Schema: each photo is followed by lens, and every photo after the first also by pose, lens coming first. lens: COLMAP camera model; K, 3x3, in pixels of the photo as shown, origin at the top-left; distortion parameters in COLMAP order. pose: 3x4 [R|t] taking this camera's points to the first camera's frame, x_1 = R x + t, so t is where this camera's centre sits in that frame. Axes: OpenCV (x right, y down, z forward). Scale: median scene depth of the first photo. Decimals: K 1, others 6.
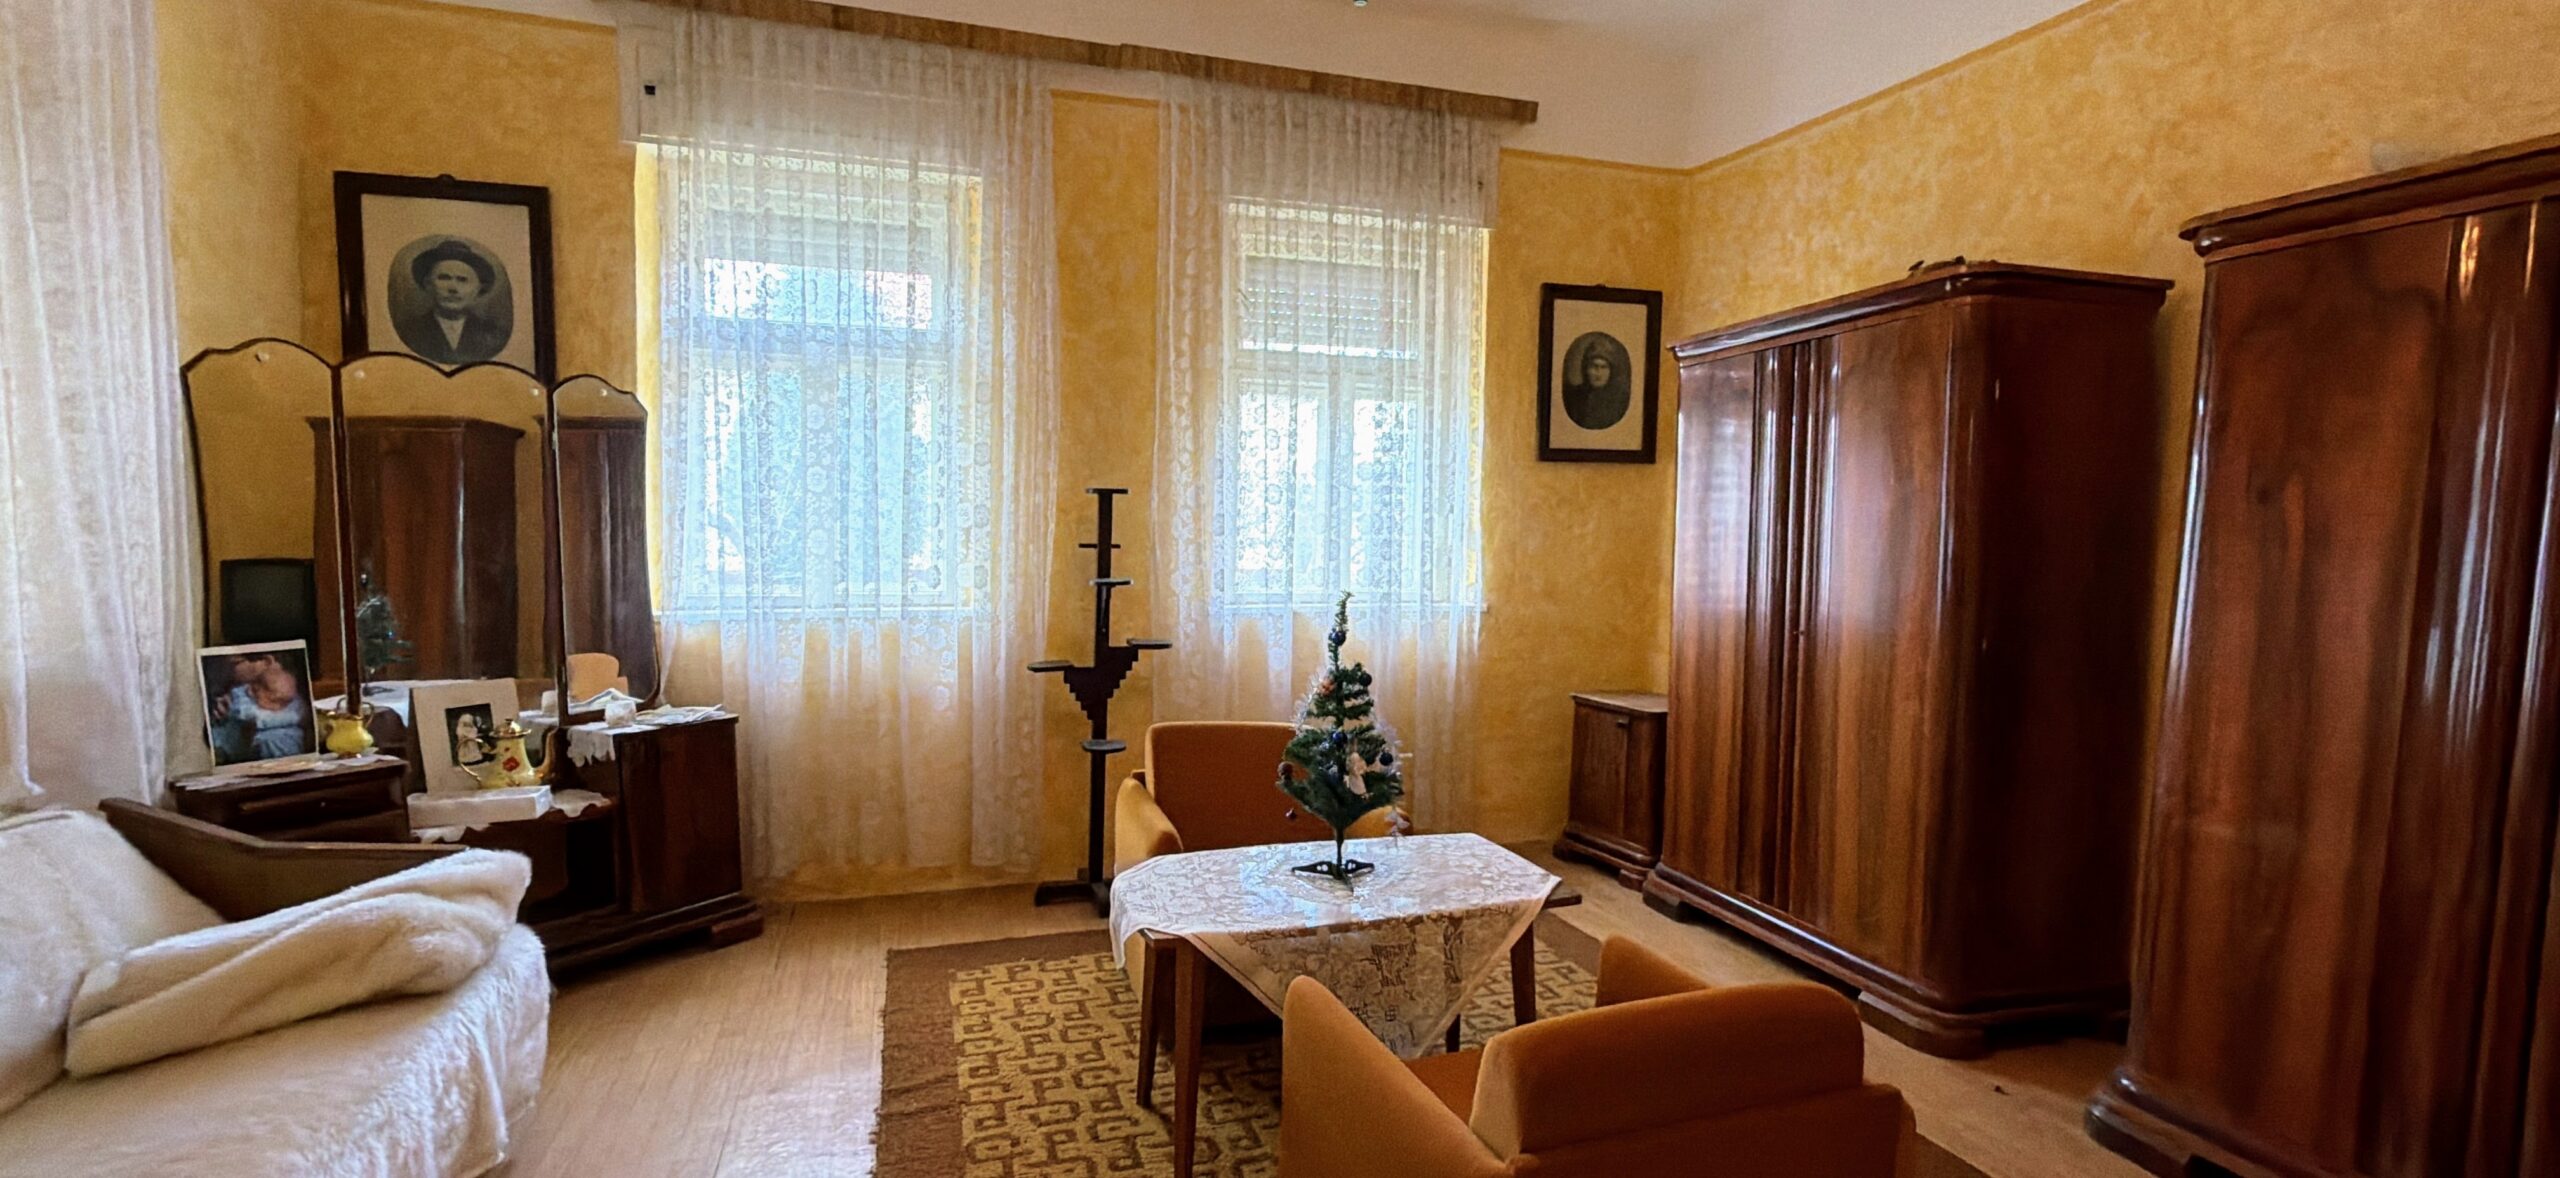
lens RADIAL K [[1166.3, 0, 1278.7], [0, 1166.3, 595.4], [0, 0, 1]] dist [0.001248, 0.000428]
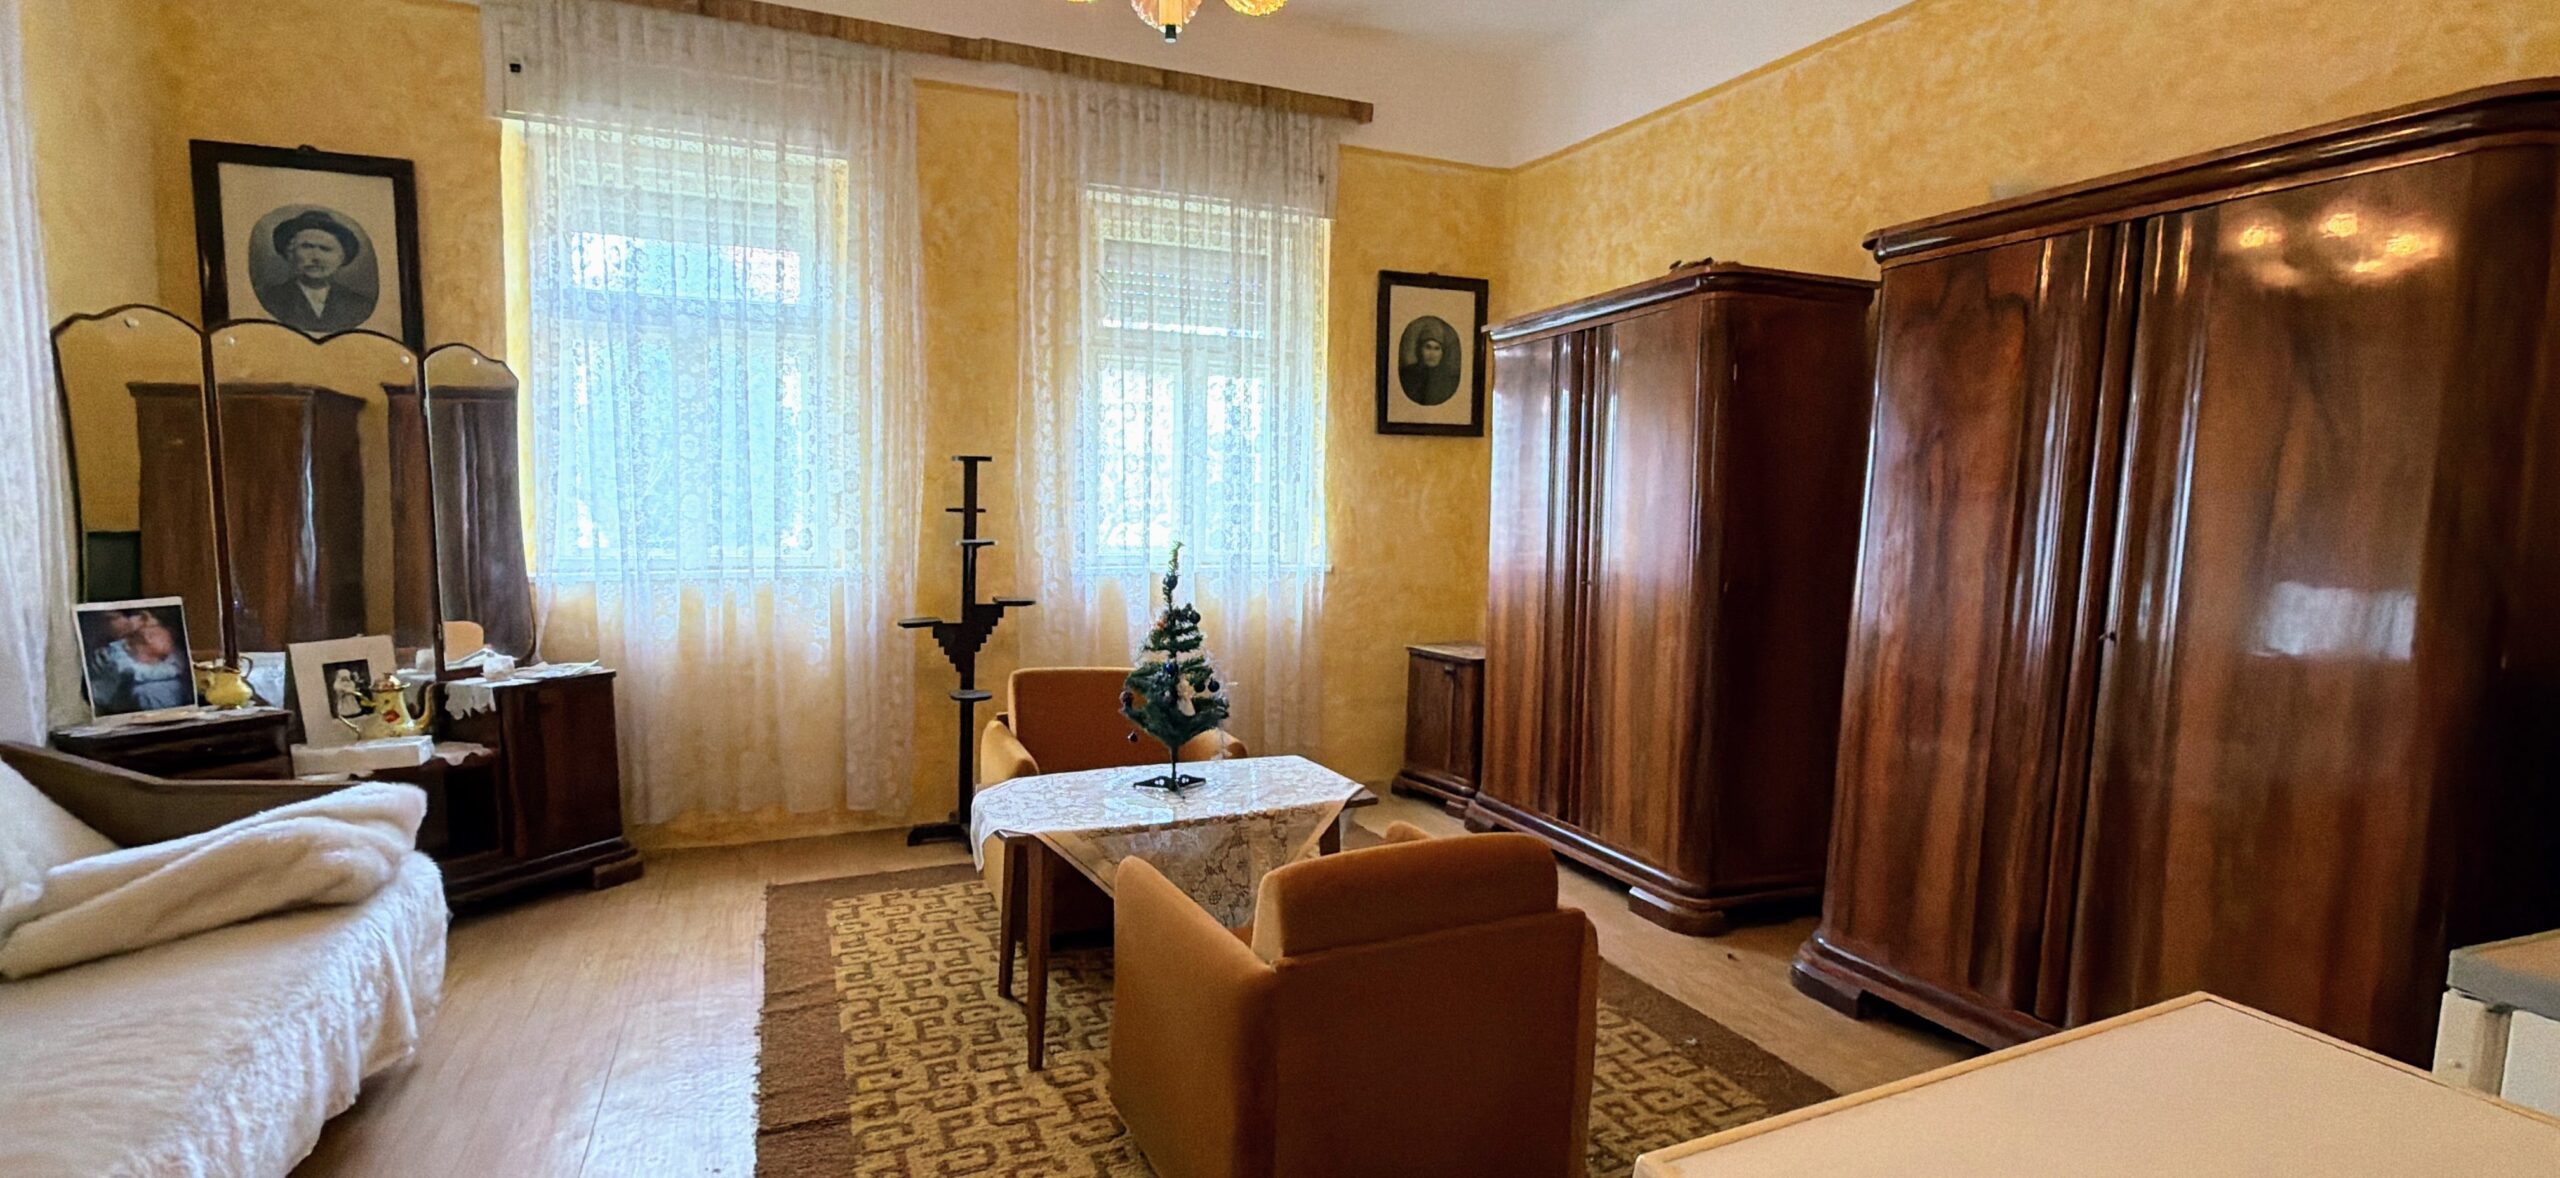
lens RADIAL K [[1166.3, 0, 1276.7], [0, 1166.3, 593.7], [0, 0, 1]] dist [0.001248, 0.000428]
pose [[0.995281, -0.008219, 0.096681, 0.029785], [0.006544, 0.999823, 0.017630, 0.019599], [-0.096809, -0.016914, 0.995159, -0.106943]]
